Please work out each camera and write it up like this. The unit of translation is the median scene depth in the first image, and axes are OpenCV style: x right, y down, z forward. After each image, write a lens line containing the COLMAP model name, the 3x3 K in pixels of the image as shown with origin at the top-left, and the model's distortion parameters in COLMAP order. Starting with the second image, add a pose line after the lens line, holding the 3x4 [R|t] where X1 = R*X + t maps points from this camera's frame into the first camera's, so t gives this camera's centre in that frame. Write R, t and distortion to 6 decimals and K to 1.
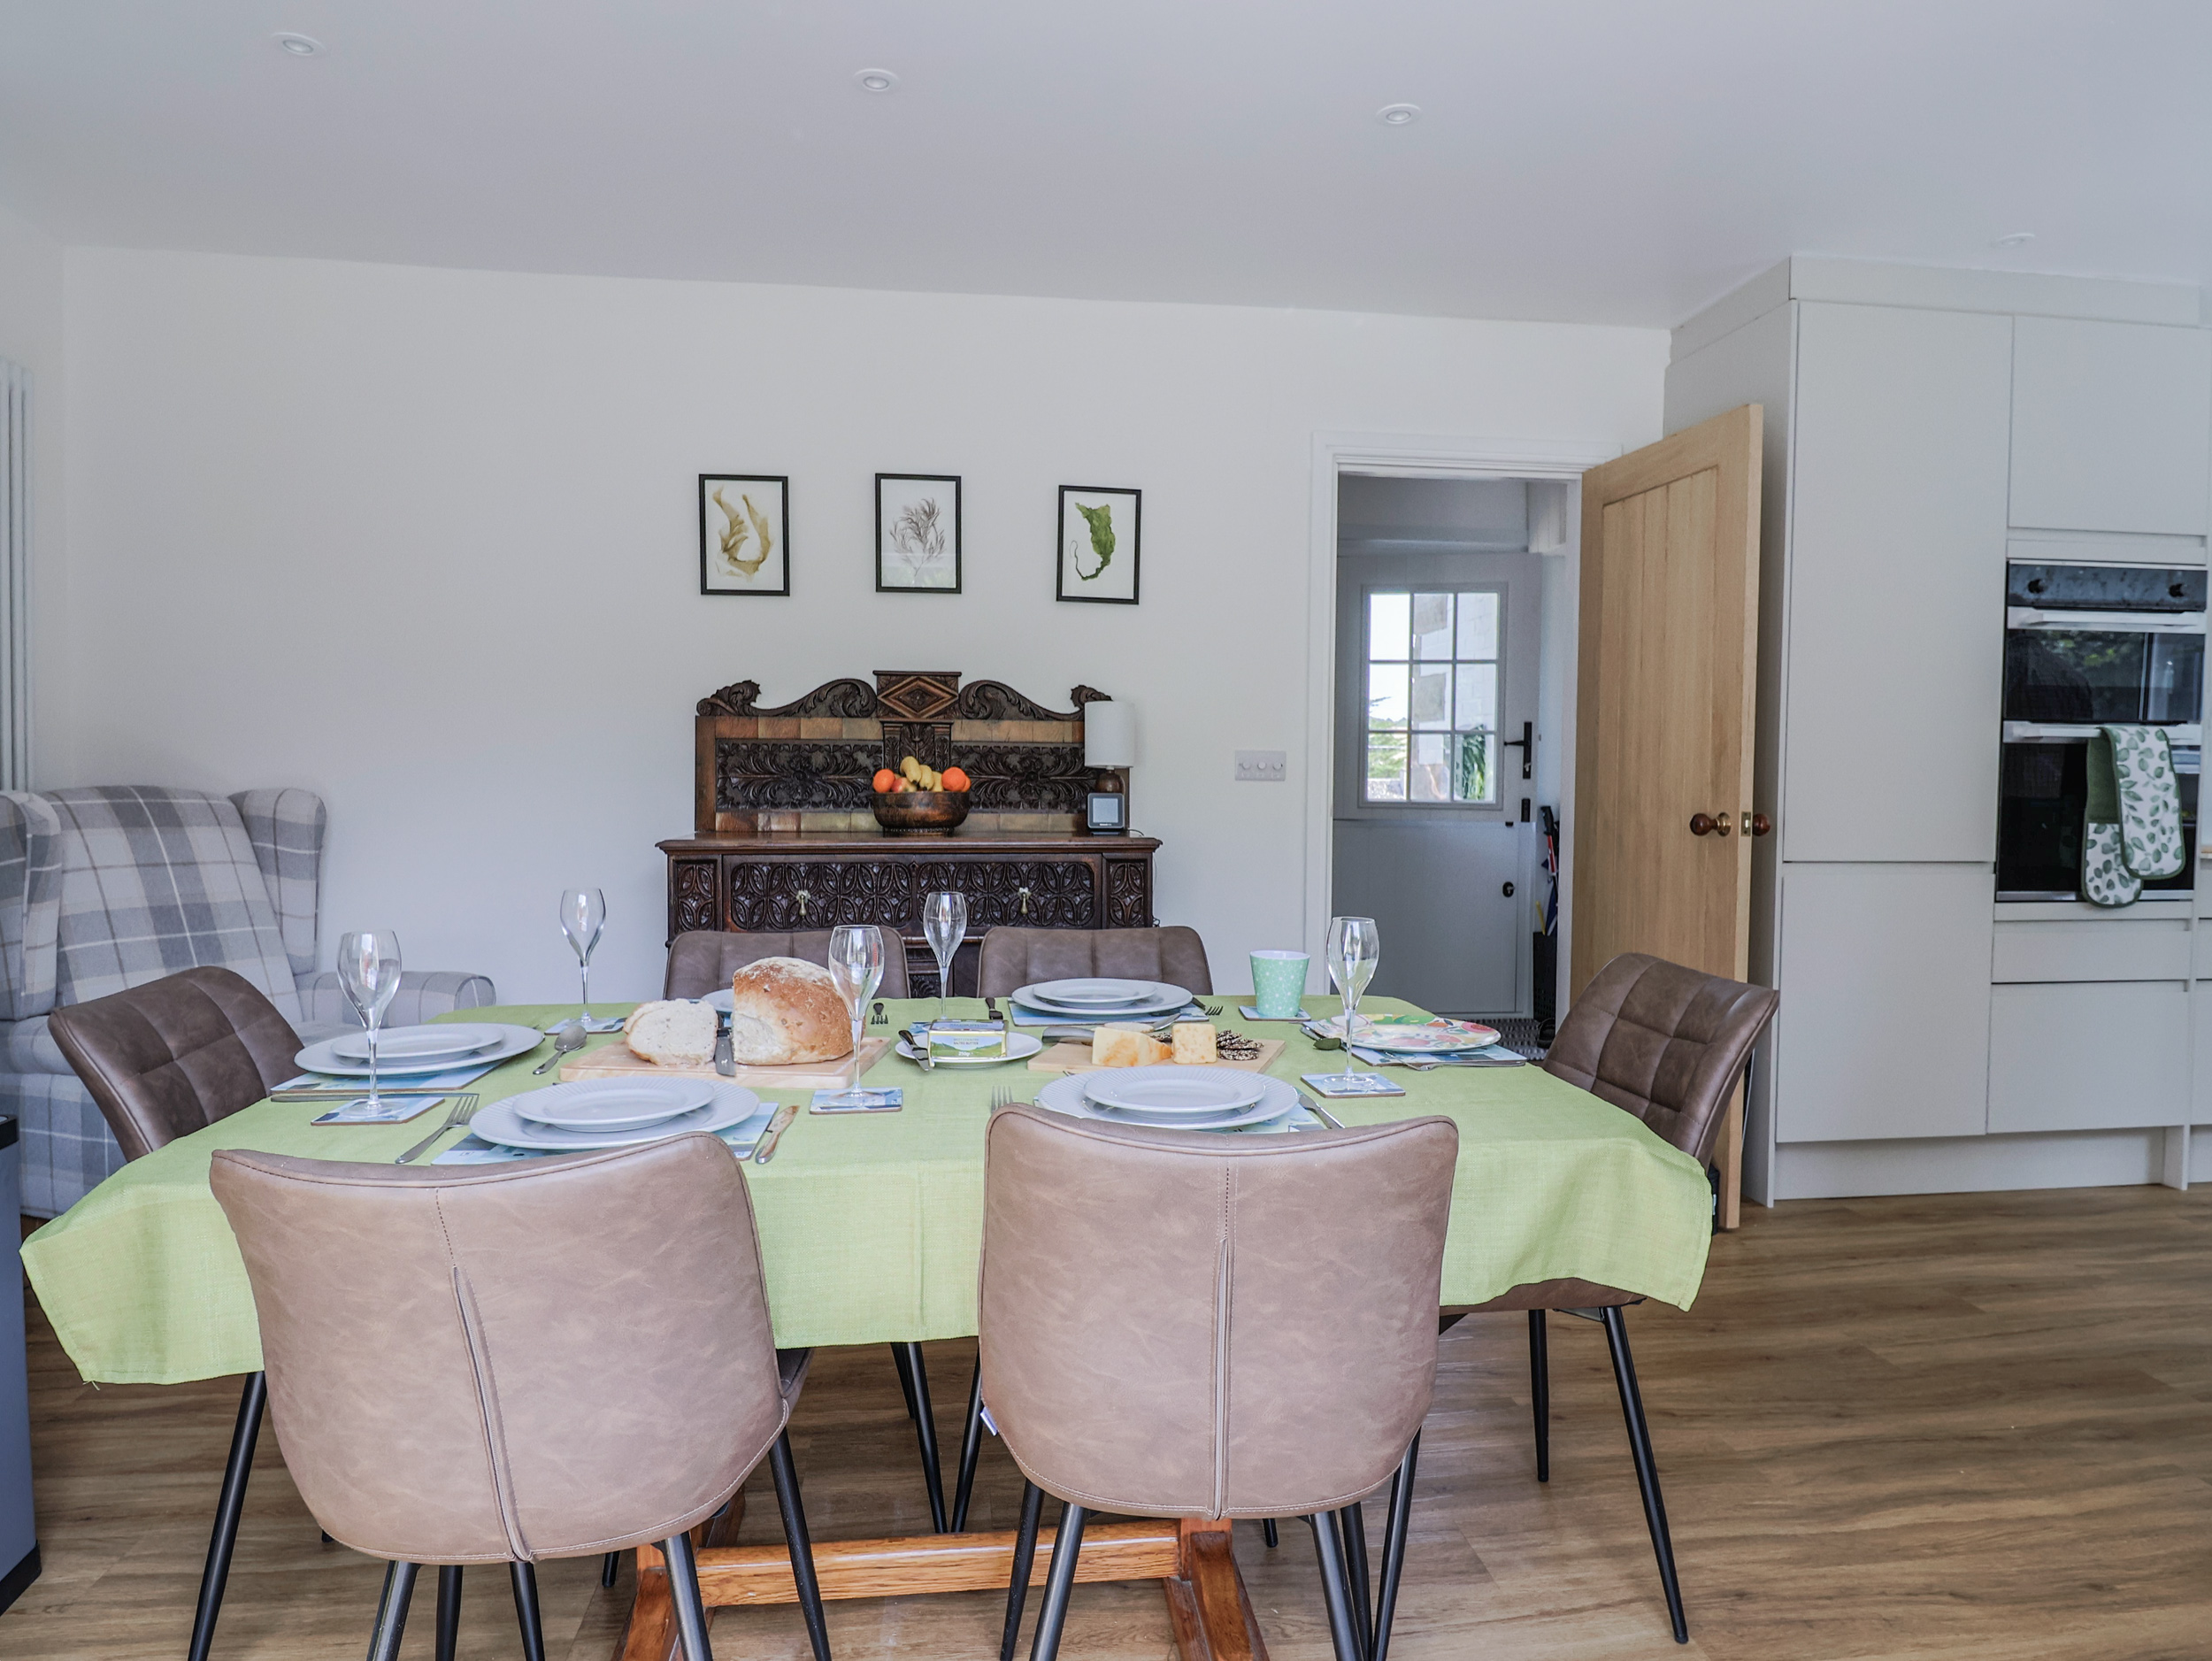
lens RADIAL K [[1392.6, 0, 1106.0], [0, 1392.6, 830.5], [0, 0, 1]] dist [-0.006443, -0.003794]
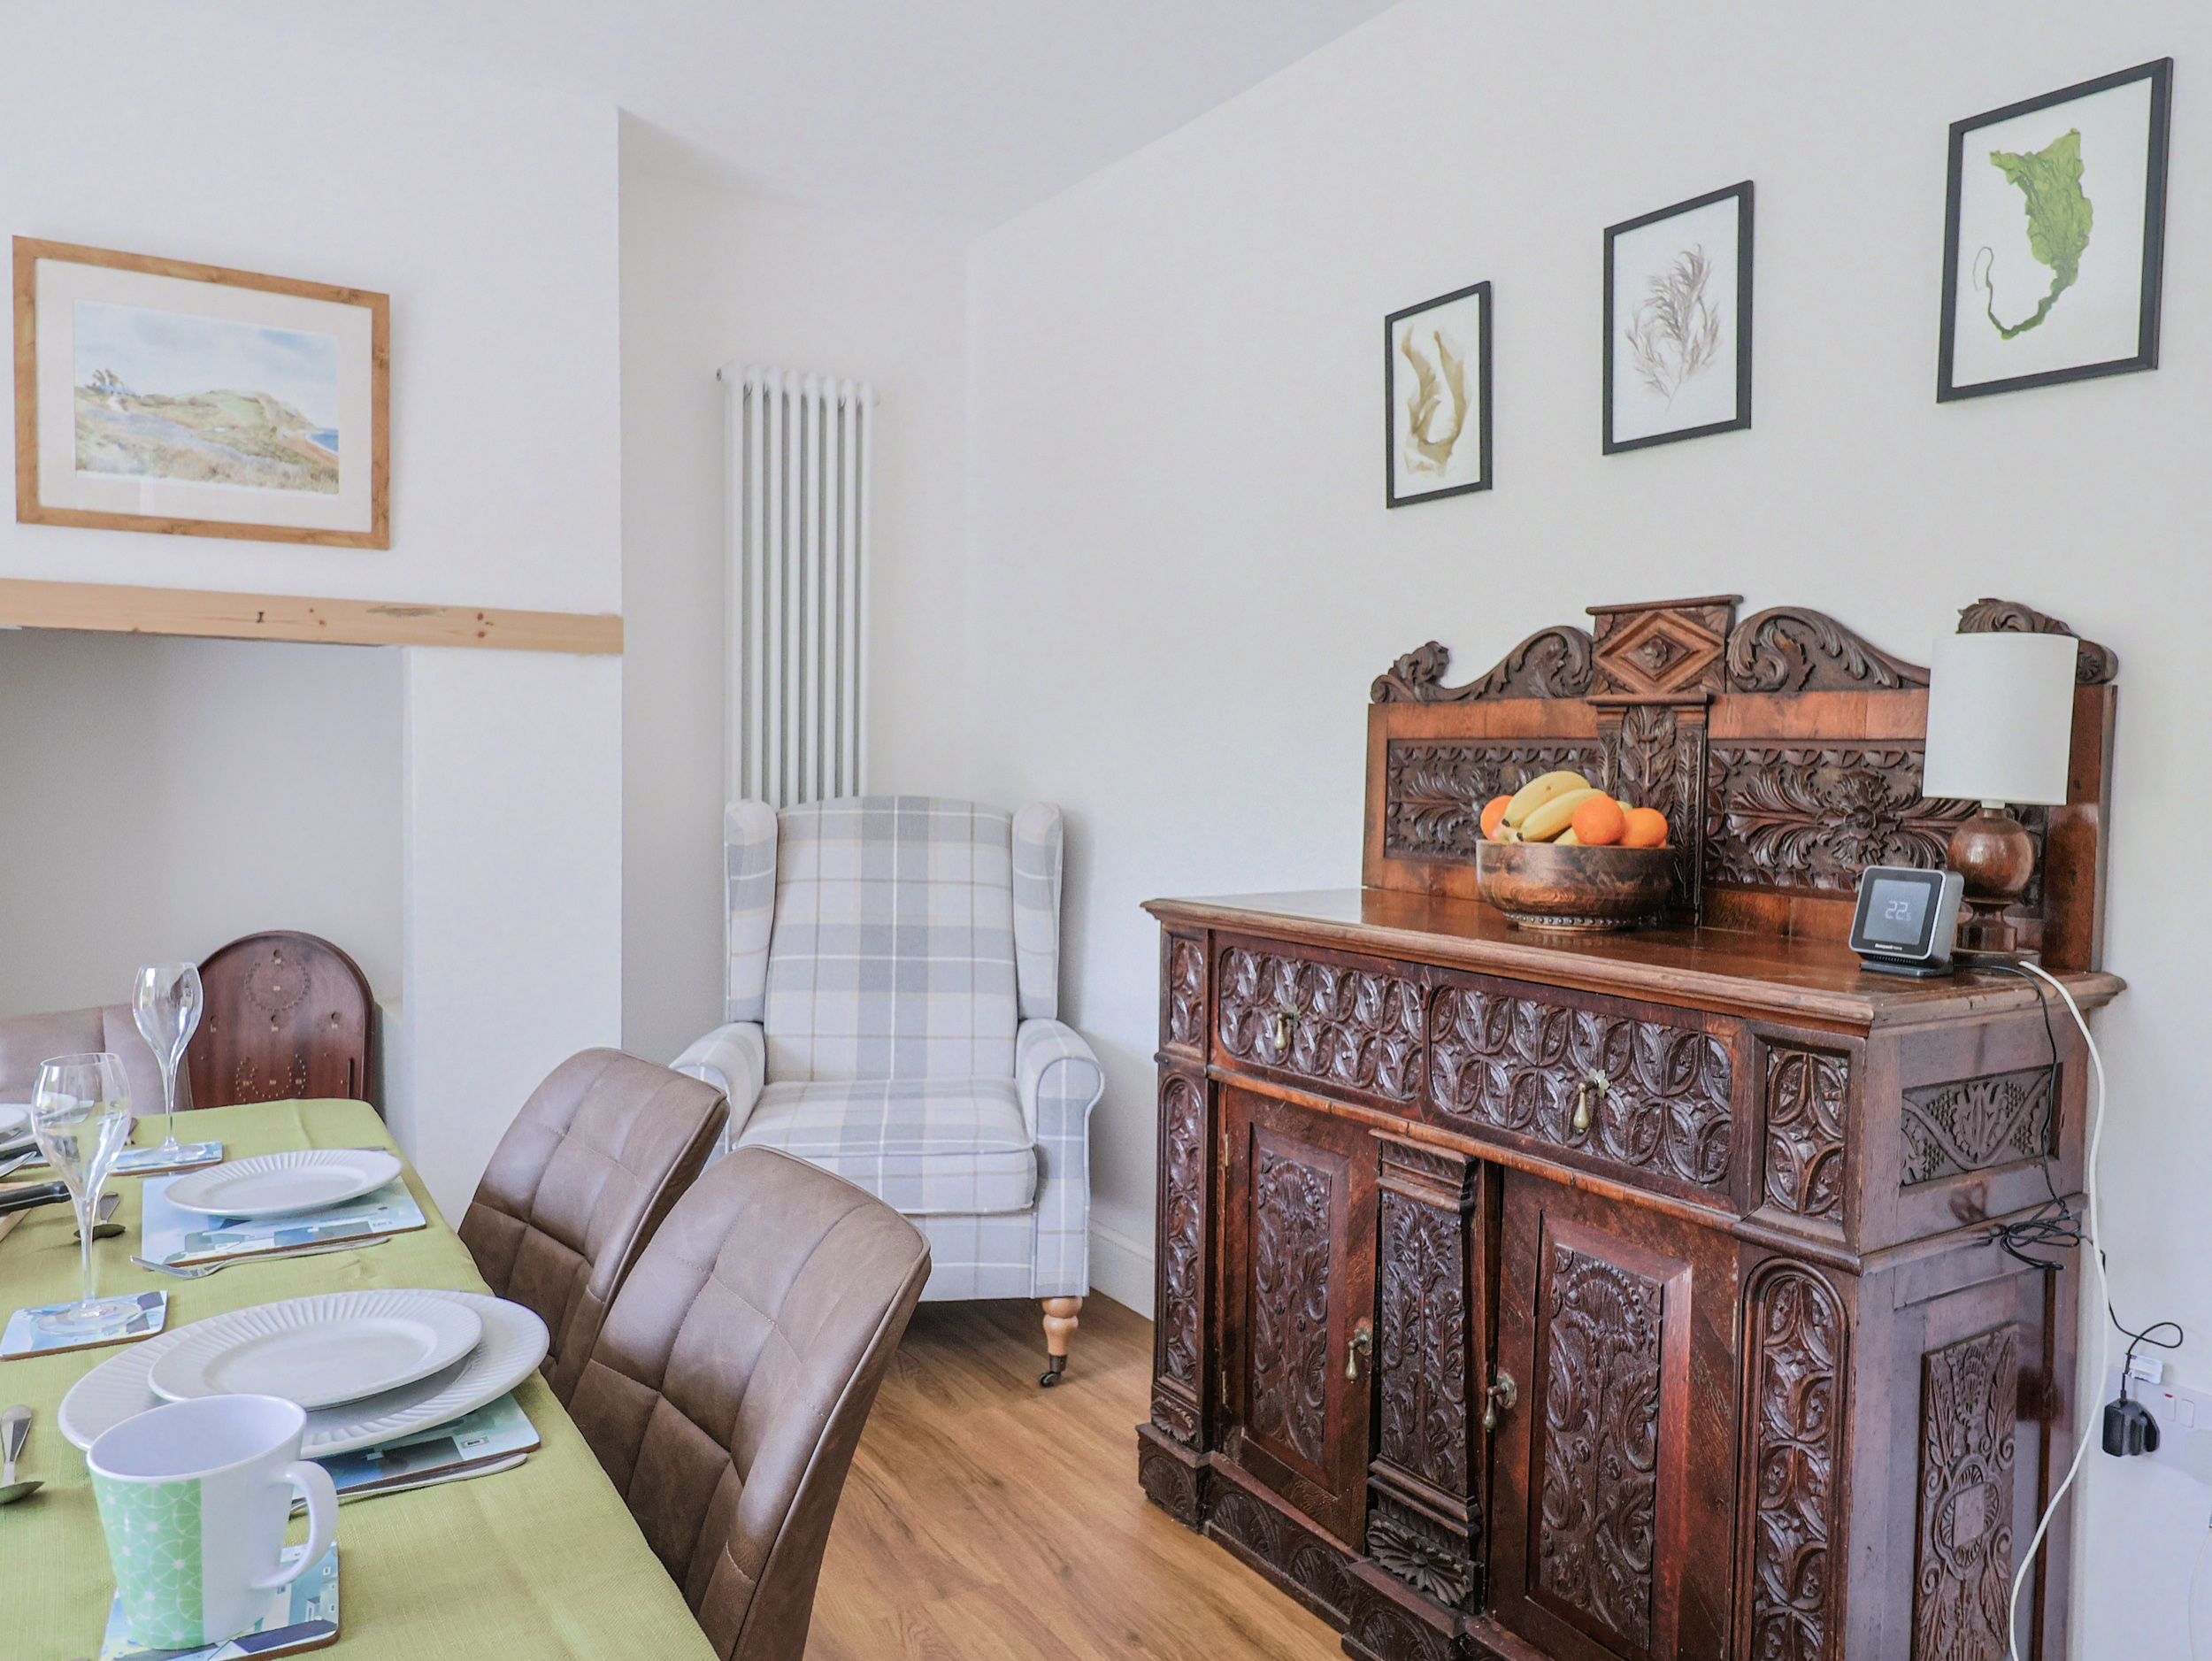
lens RADIAL K [[1591.8, 0, 1106.0], [0, 1591.8, 830.5], [0, 0, 1]] dist [0.000299, -0.006999]
pose [[0.426479, 0.039054, -0.903654, 0.302531], [-0.046740, 0.998684, 0.021103, -0.034738], [0.903289, 0.033236, 0.427744, 0.581212]]
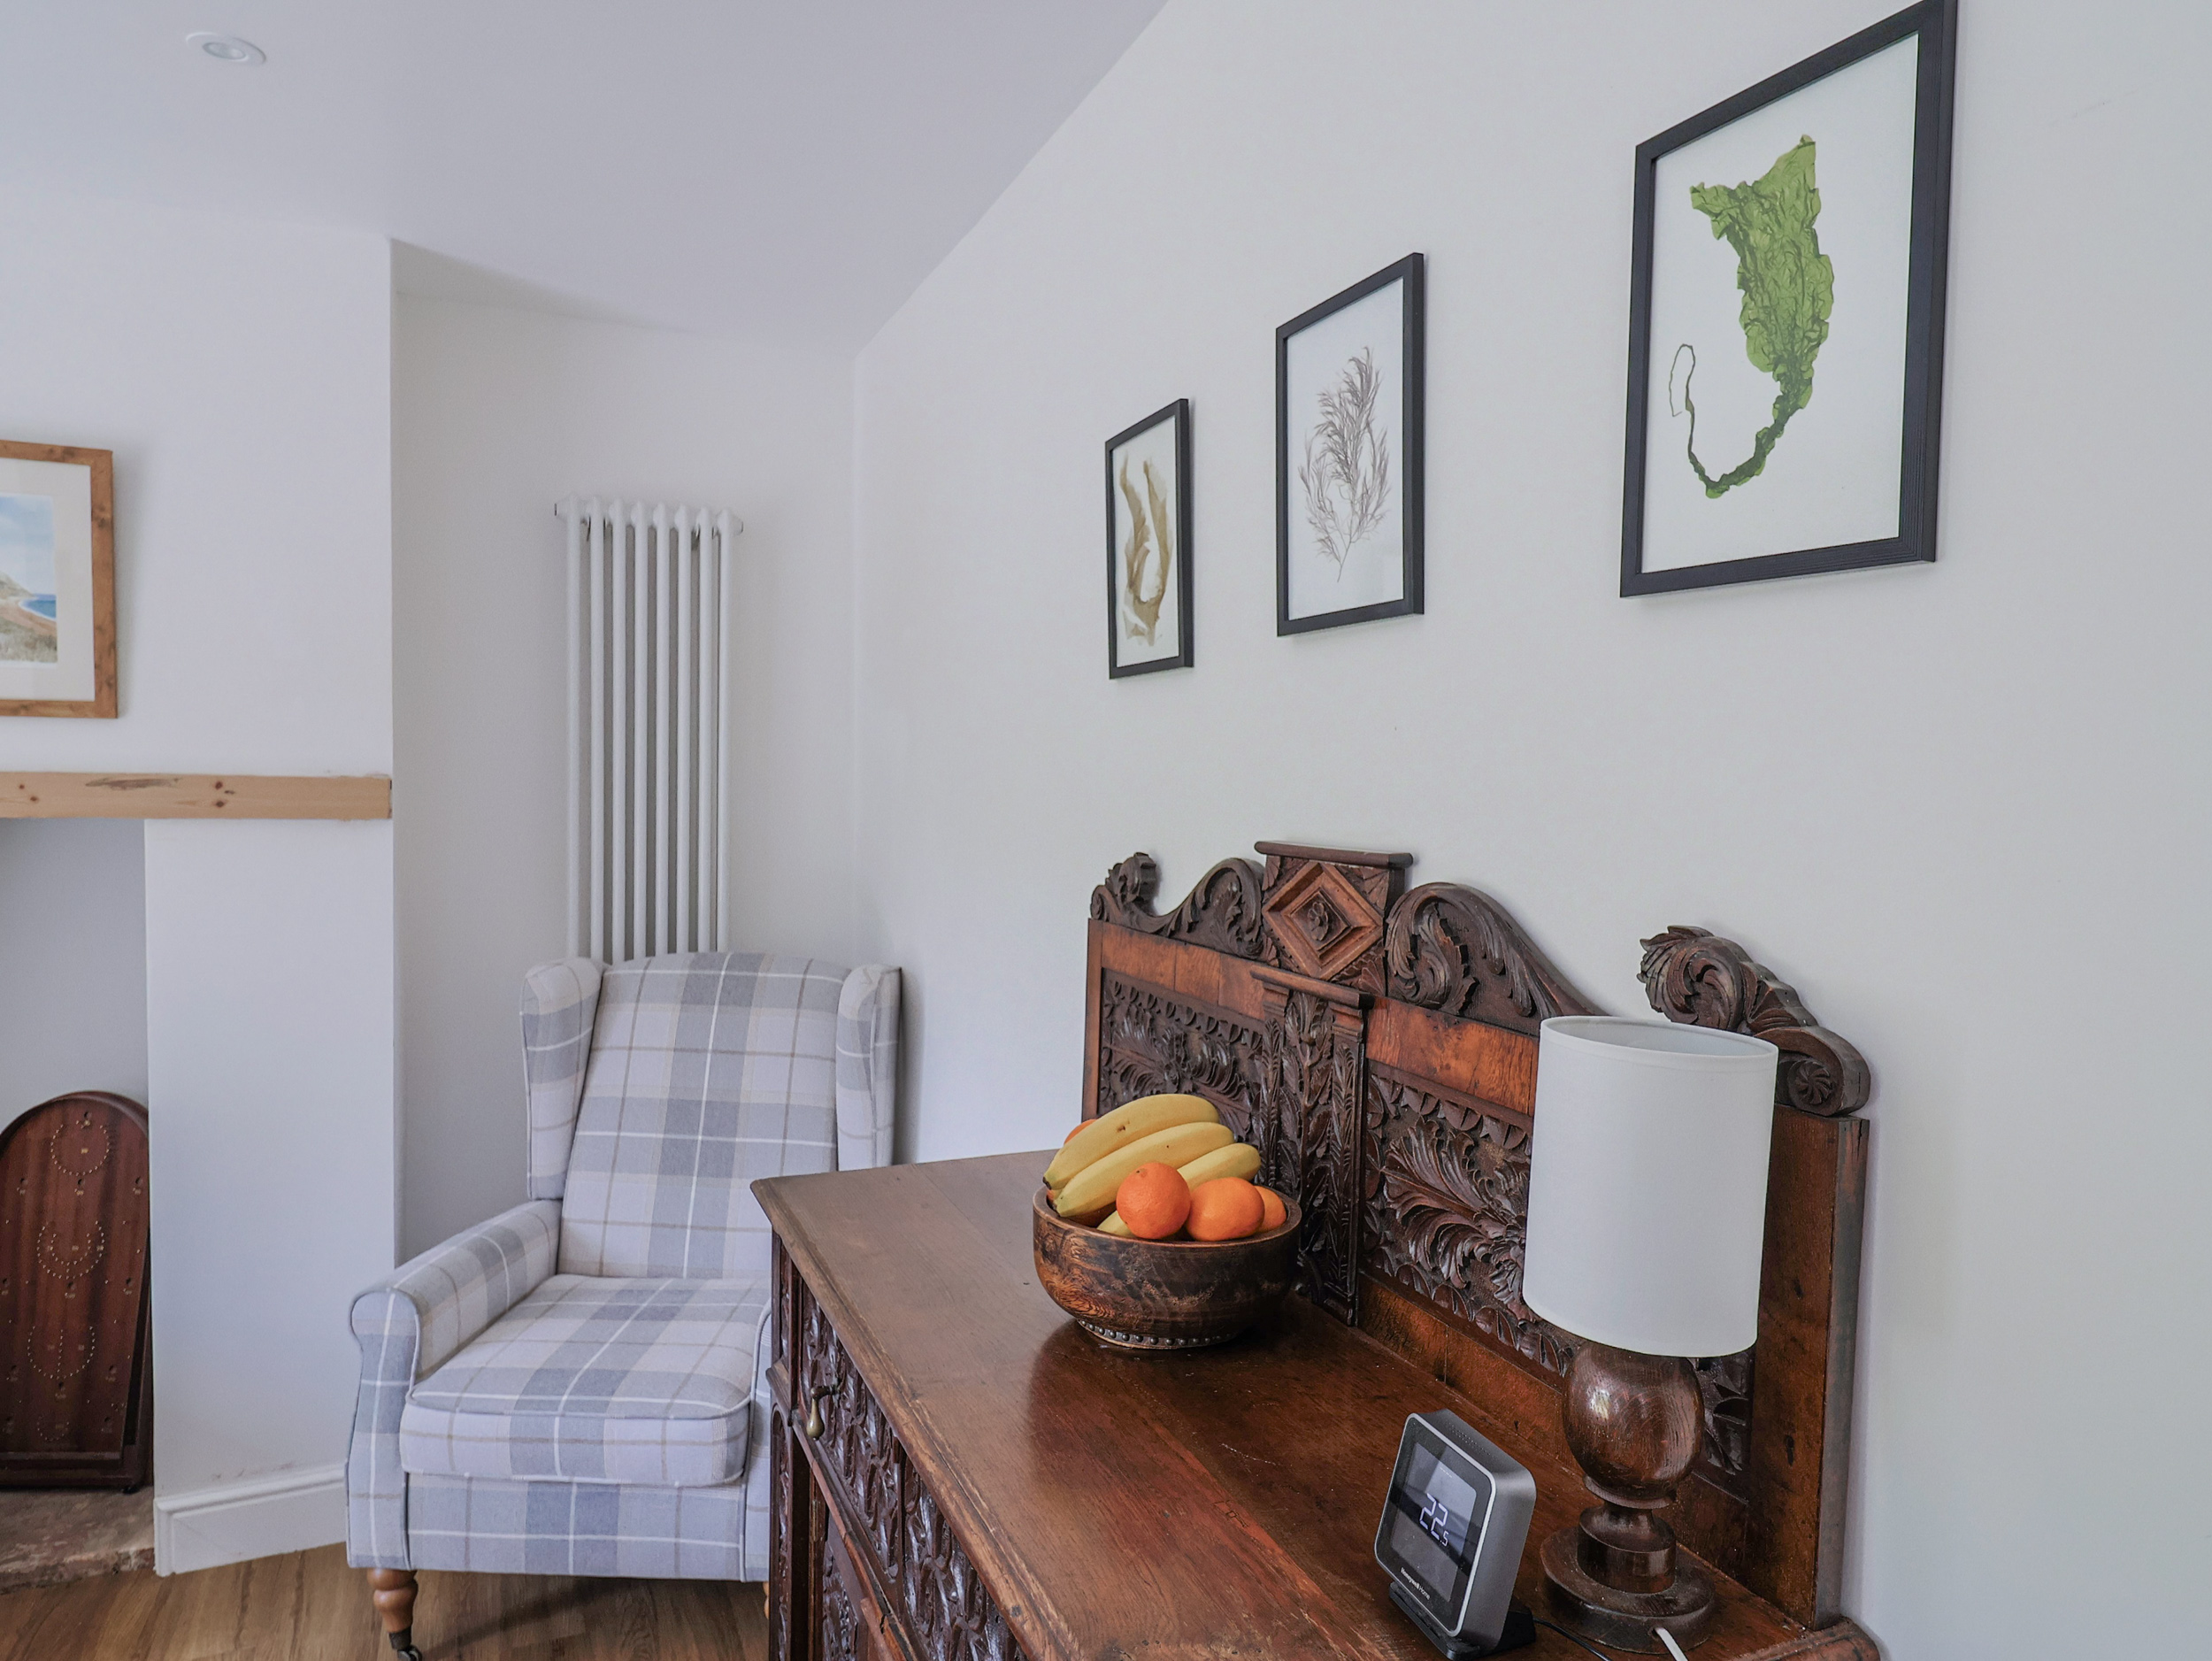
lens RADIAL K [[1392.6, 0, 1106.0], [0, 1392.6, 830.5], [0, 0, 1]] dist [-0.006443, -0.003794]
pose [[0.285207, 0.031669, -0.957943, 0.191304], [-0.053517, 0.998421, 0.017074, -0.122580], [0.956971, 0.046396, 0.286452, 0.849504]]
